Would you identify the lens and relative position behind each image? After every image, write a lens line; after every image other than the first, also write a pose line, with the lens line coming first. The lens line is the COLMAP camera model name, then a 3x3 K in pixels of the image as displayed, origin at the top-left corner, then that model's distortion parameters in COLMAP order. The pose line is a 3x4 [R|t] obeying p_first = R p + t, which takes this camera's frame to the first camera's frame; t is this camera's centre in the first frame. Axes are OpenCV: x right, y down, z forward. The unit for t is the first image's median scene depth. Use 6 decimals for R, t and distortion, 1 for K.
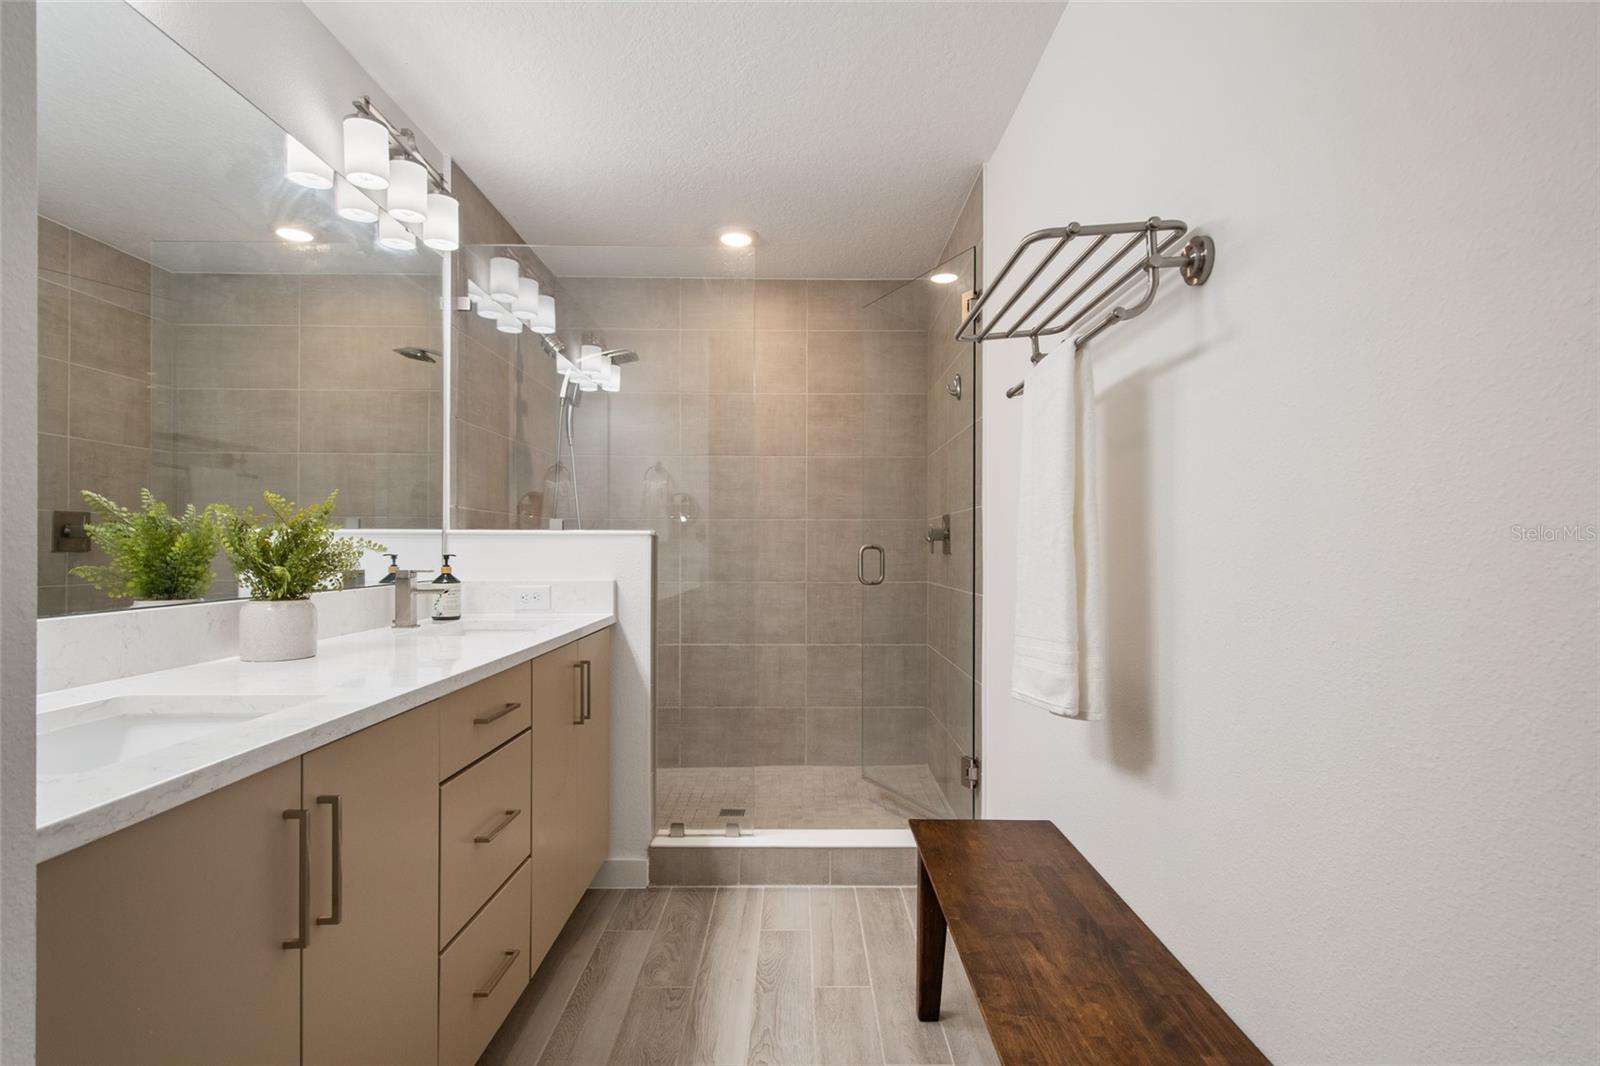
lens RADIAL K [[782.1, 0, 806.1], [0, 782.1, 550.3], [0, 0, 1]] dist [0.018688, -0.010650]
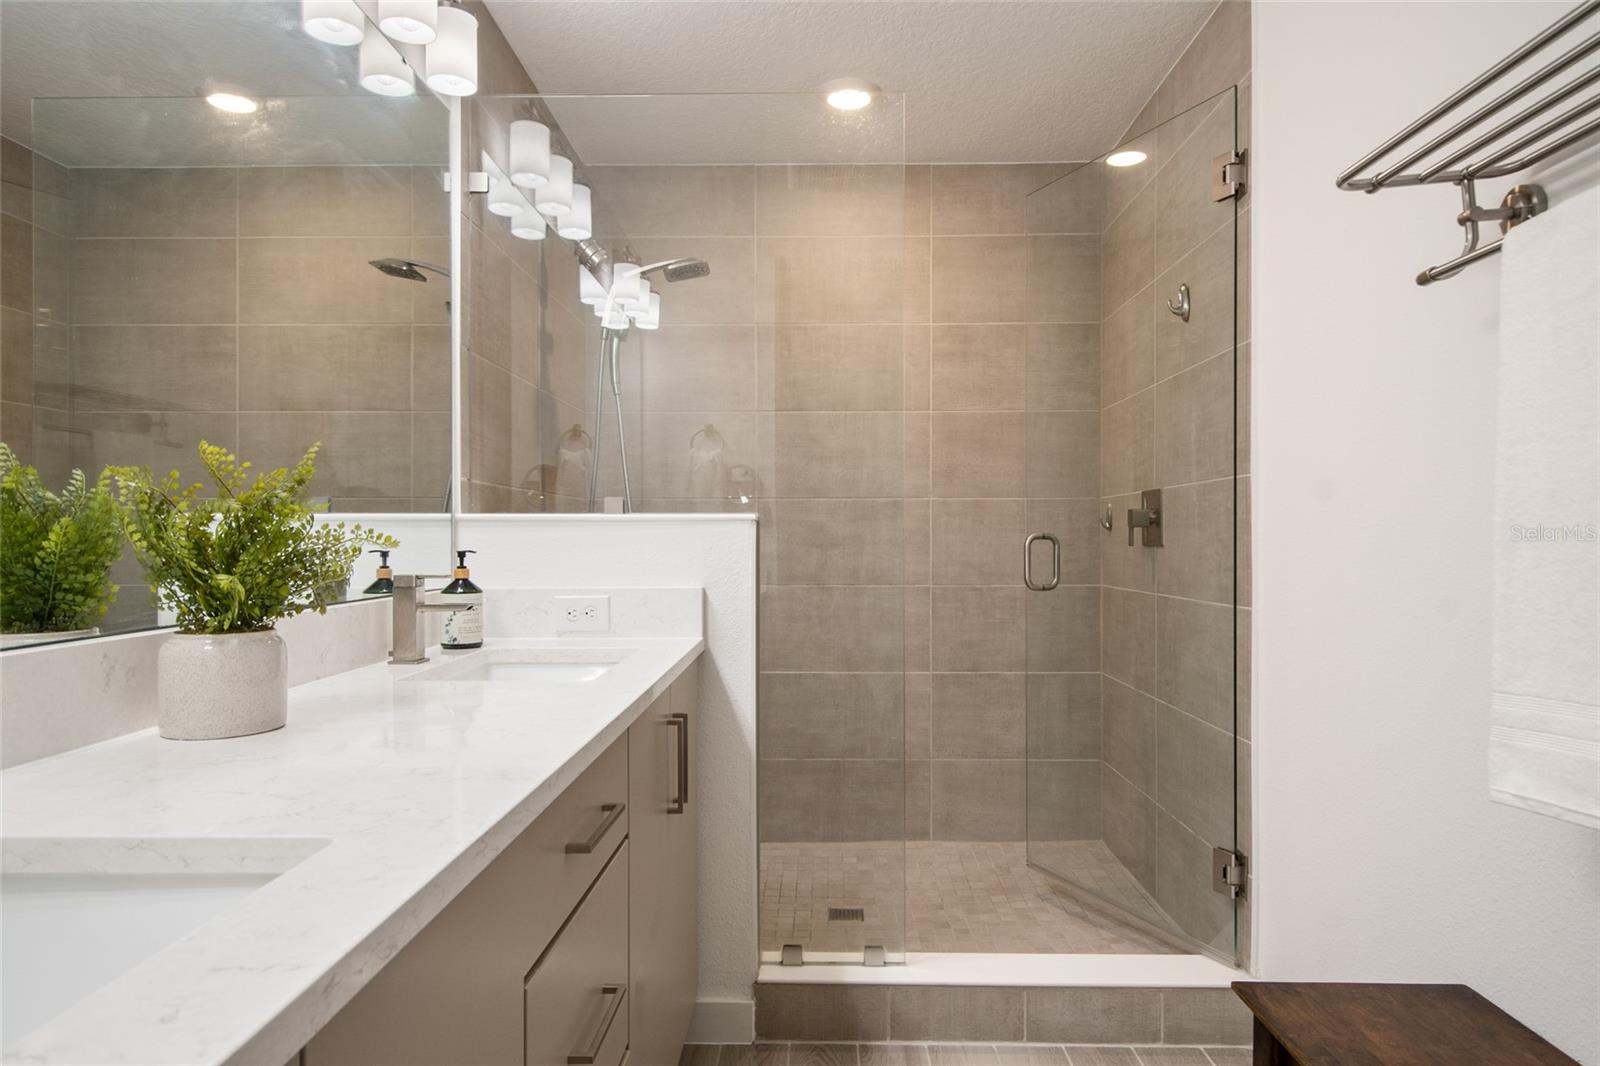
lens RADIAL K [[940.1, 0, 804.4], [0, 940.1, 542.8], [0, 0, 1]] dist [0.017963, -0.016904]
pose [[0.999689, -0.003468, -0.024679, -0.136052], [0.003516, 0.999992, 0.001922, -0.001433], [0.024672, -0.002008, 0.999694, 0.190319]]
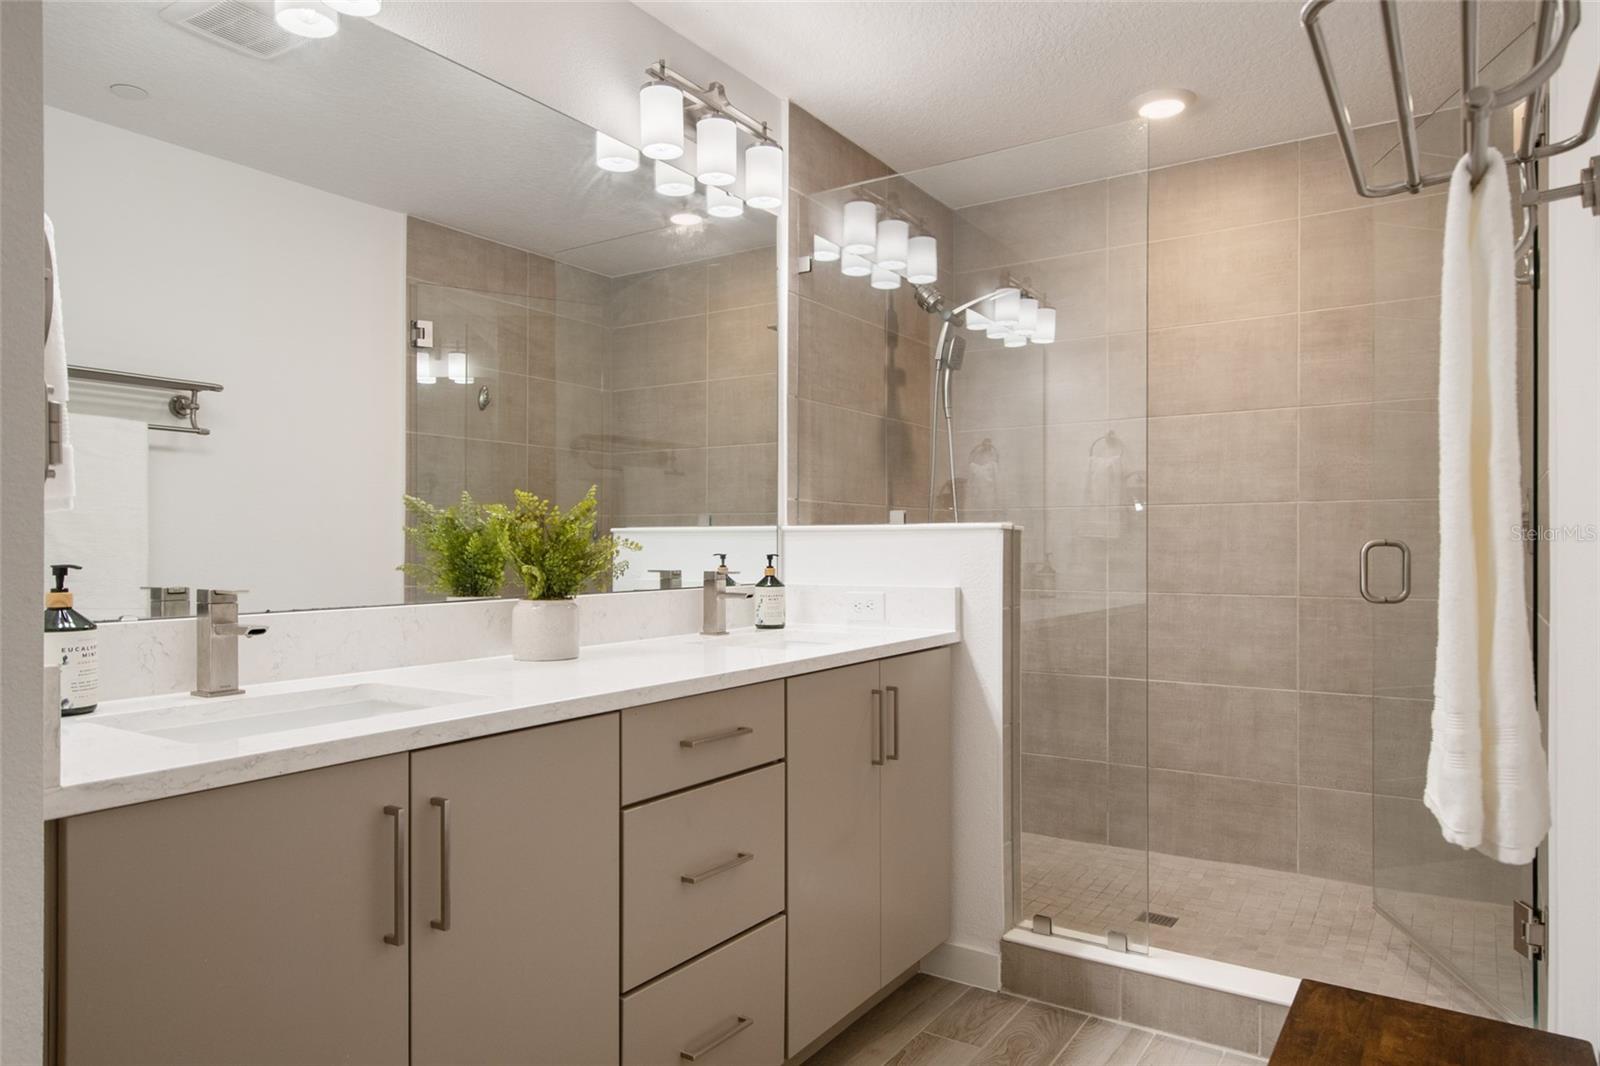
lens RADIAL K [[1004.5, 0, 805.9], [0, 1004.5, 549.0], [0, 0, 1]] dist [0.022109, -0.020523]
pose [[0.830851, -0.001538, -0.556493, 0.186231], [0.000936, 0.999999, -0.001367, 0.001142], [0.556495, 0.000615, 0.830851, 0.082023]]
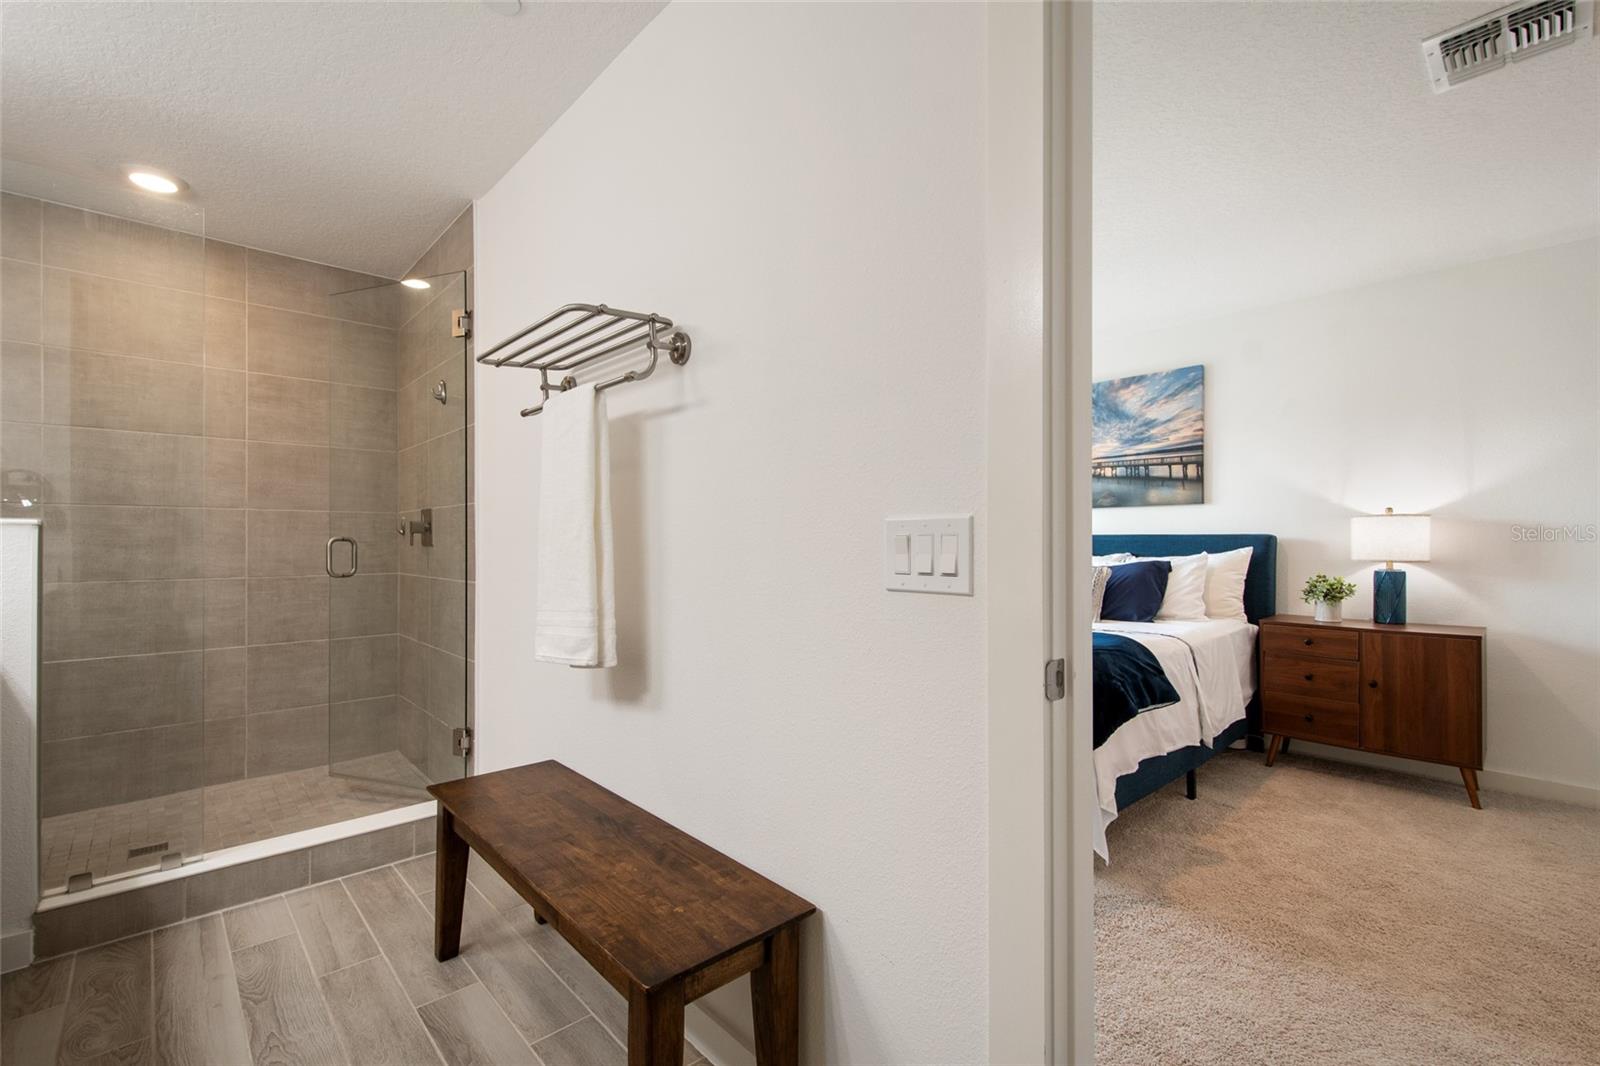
lens RADIAL K [[699.8, 0, 808.8], [0, 699.8, 540.1], [0, 0, 1]] dist [0.014062, -0.004889]
pose [[0.735666, -0.001137, 0.677343, -0.106608], [0.003236, 0.999993, -0.001836, 0.000107], [-0.677336, 0.003543, 0.735665, -0.069601]]
